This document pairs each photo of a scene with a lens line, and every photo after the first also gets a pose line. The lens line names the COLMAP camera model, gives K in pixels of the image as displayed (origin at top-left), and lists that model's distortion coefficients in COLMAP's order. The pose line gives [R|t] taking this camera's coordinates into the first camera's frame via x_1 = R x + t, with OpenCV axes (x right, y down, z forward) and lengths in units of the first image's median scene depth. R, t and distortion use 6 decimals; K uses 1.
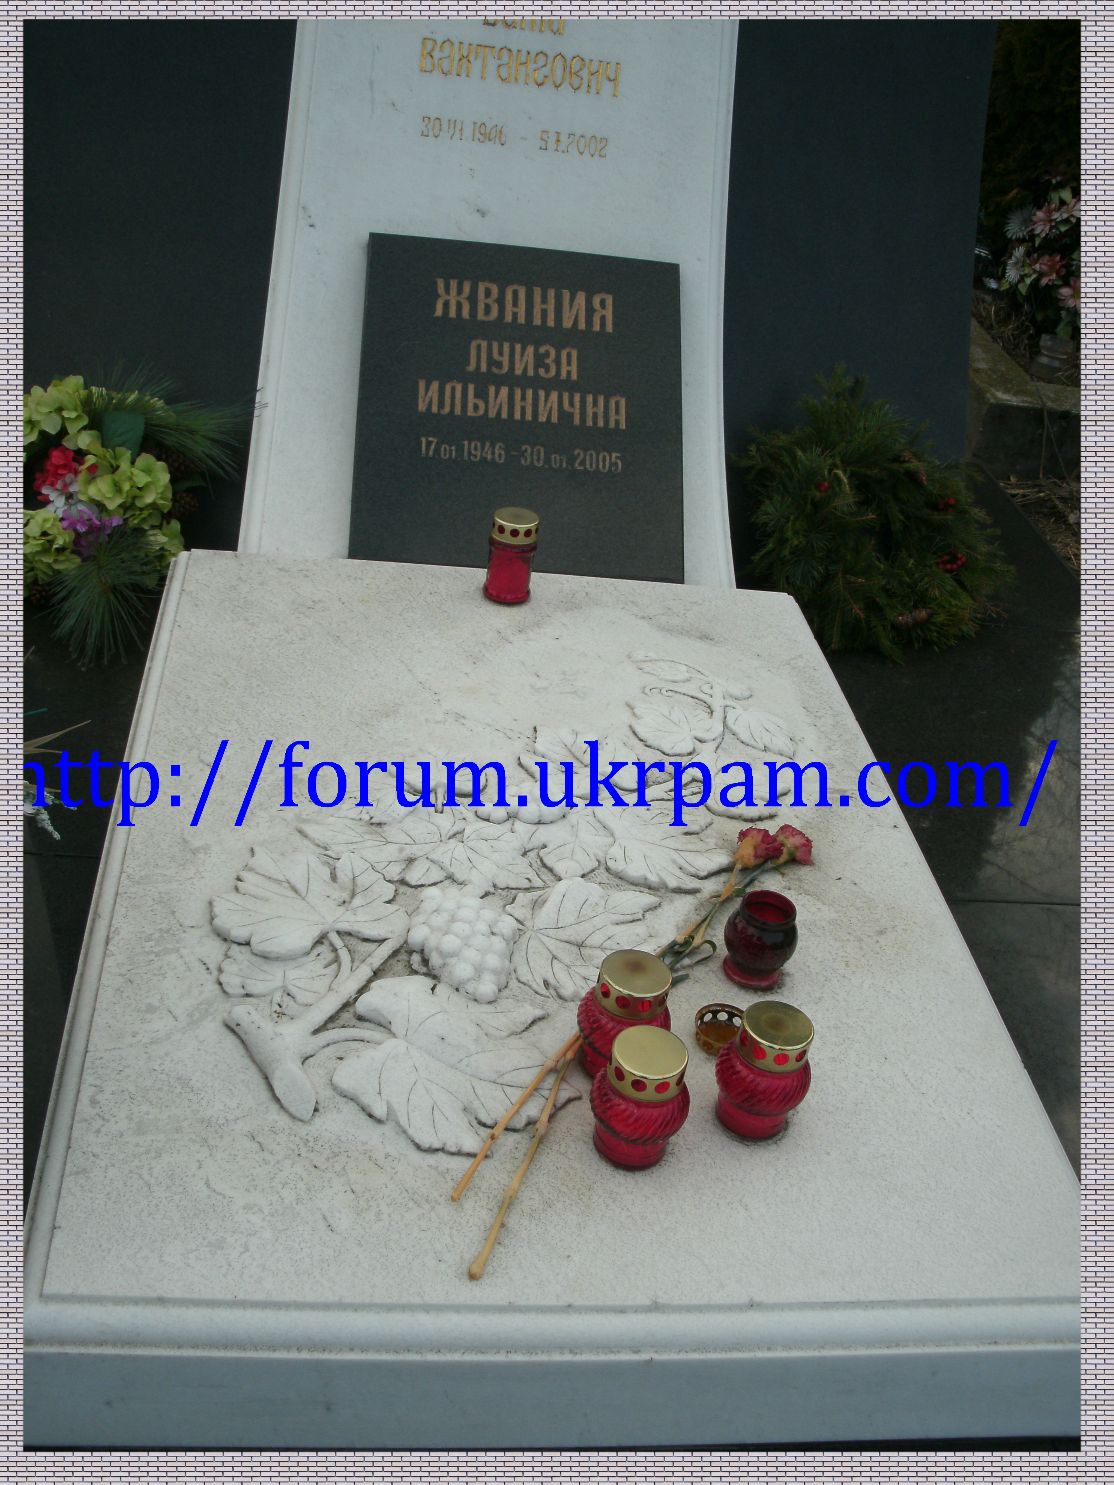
lens RADIAL K [[1557.6, 0, 553.2], [0, 1557.6, 767.9], [0, 0, 1]] dist [-0.298351, 0.402358]
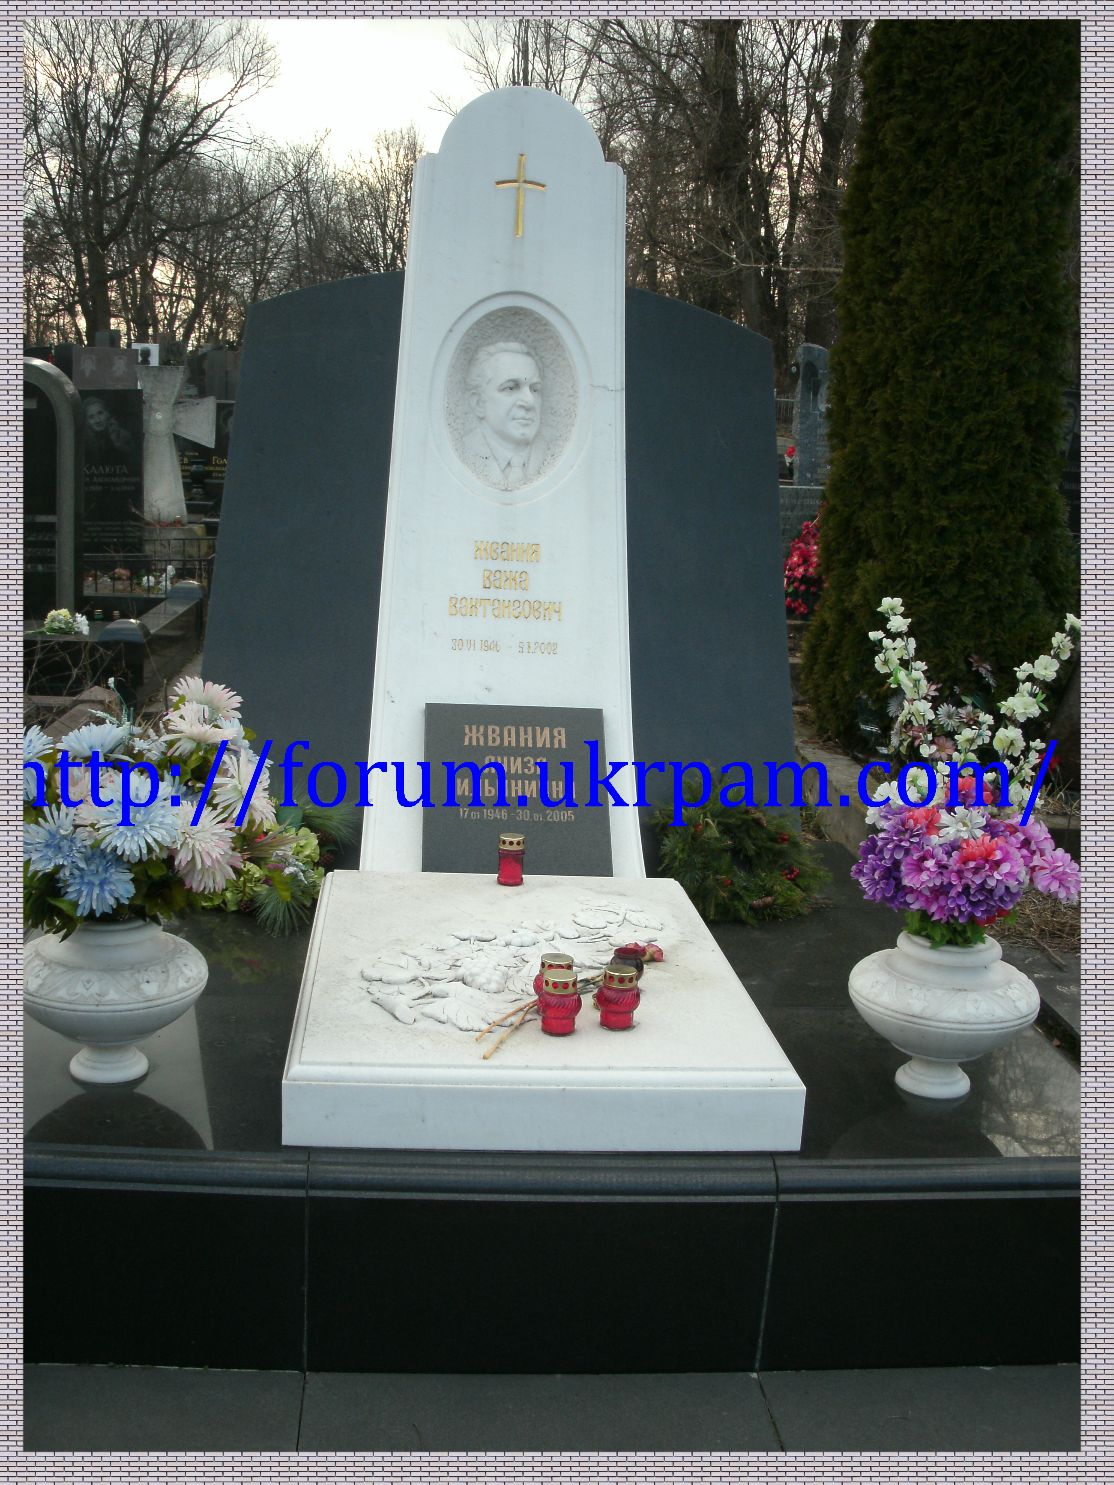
lens RADIAL K [[1557.6, 0, 553.2], [0, 1557.6, 767.9], [0, 0, 1]] dist [-0.298351, 0.402358]
pose [[0.996450, -0.078144, -0.031333, 0.079962], [0.061191, 0.927822, -0.367971, 0.400397], [0.057826, 0.364747, 0.929309, -0.669425]]
